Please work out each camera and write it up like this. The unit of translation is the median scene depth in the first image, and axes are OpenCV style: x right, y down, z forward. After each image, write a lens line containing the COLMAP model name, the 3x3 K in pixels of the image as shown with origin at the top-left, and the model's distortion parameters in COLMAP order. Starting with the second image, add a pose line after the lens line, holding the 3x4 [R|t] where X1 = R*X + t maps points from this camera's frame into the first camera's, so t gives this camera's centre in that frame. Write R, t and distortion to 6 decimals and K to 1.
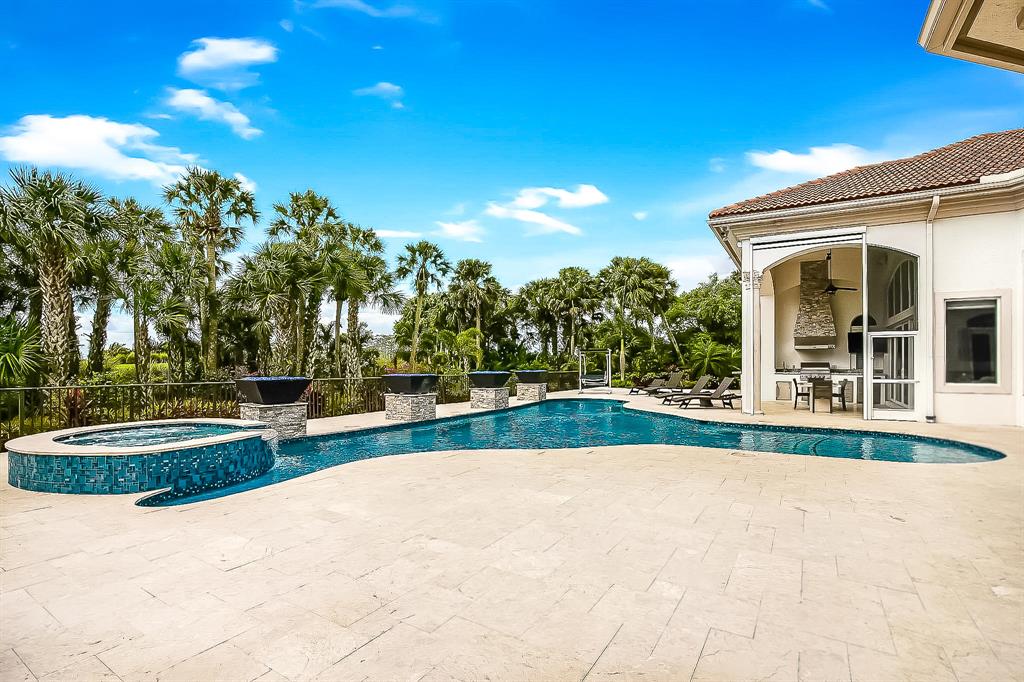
lens RADIAL K [[499.4, 0, 512.0], [0, 499.4, 341.0], [0, 0, 1]] dist [-0.006075, -0.000716]
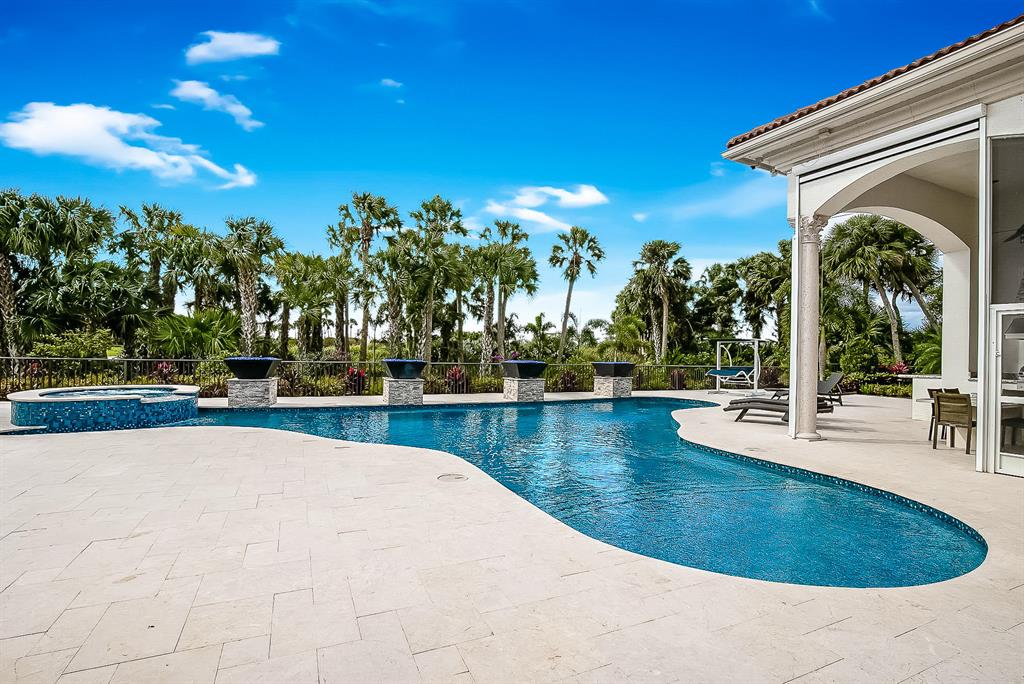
lens RADIAL K [[499.4, 0, 512.0], [0, 499.4, 342.0], [0, 0, 1]] dist [-0.006075, -0.000716]
pose [[0.816501, 0.010308, -0.577252, 0.553448], [0.001641, 0.999795, 0.020175, 0.007286], [0.577341, -0.017420, 0.816317, 0.258788]]
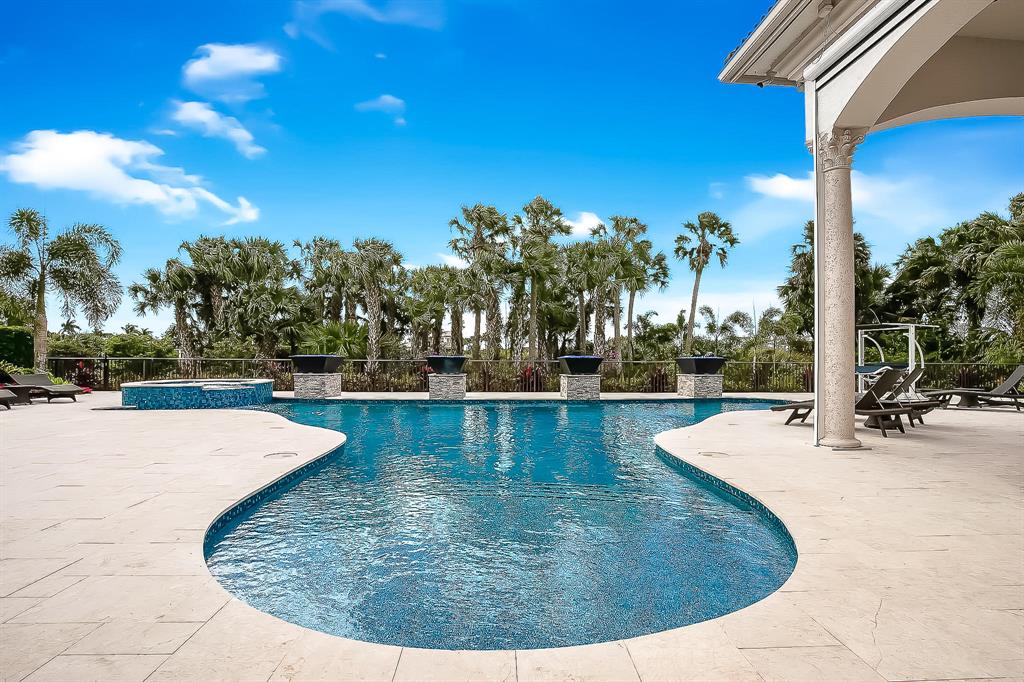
lens RADIAL K [[489.3, 0, 512.0], [0, 489.3, 341.0], [0, 0, 1]] dist [-0.000443, 0.000149]
pose [[0.545032, -0.022655, -0.838109, 0.704030], [0.030918, 0.999498, -0.006911, 0.043249], [0.837845, -0.022146, 0.545459, 0.511654]]
